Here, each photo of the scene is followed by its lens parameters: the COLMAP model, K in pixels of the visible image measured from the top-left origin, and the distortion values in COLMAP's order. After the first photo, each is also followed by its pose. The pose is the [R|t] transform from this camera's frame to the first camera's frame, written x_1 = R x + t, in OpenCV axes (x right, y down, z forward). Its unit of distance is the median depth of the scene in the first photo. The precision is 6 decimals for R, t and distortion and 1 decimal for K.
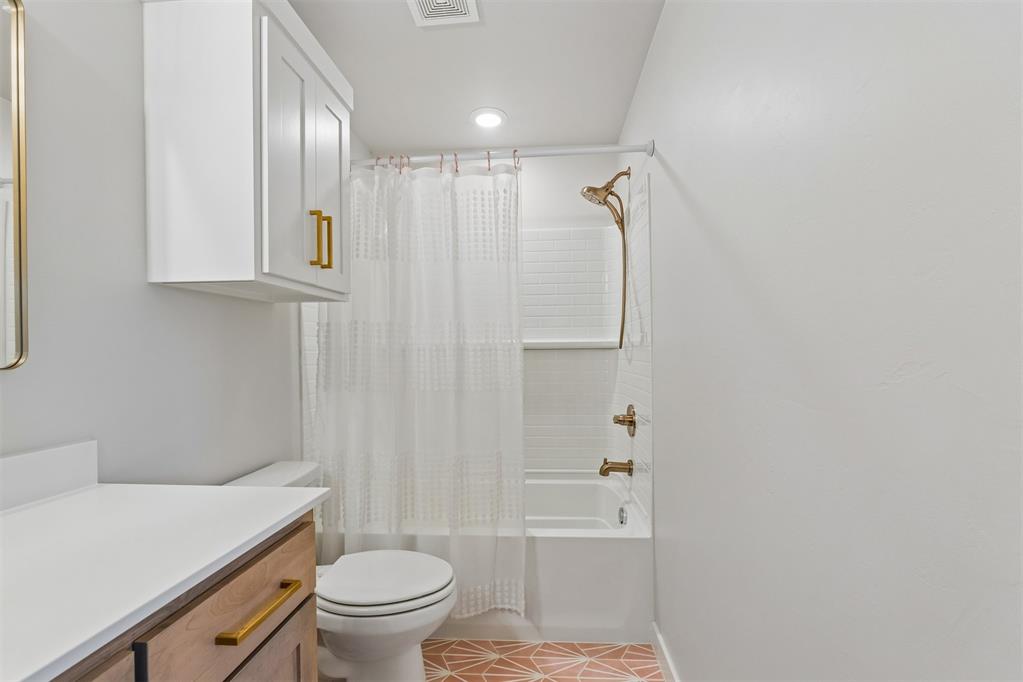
lens RADIAL K [[438.8, 0, 523.8], [0, 438.8, 353.0], [0, 0, 1]] dist [-0.010039, -0.000142]
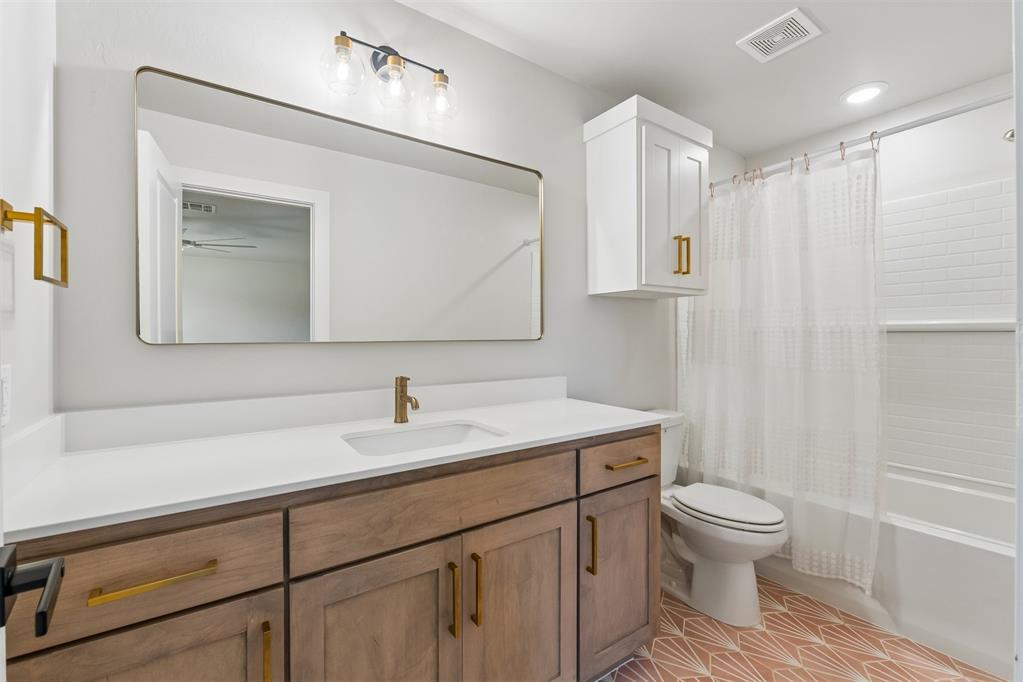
lens RADIAL K [[422.6, 0, 506.5], [0, 422.6, 330.6], [0, 0, 1]] dist [0.021057, -0.000049]
pose [[0.605416, 0.000736, -0.795909, 0.255708], [-0.007618, 0.999959, -0.004869, 0.000352], [0.795872, 0.009011, 0.605397, -0.256928]]
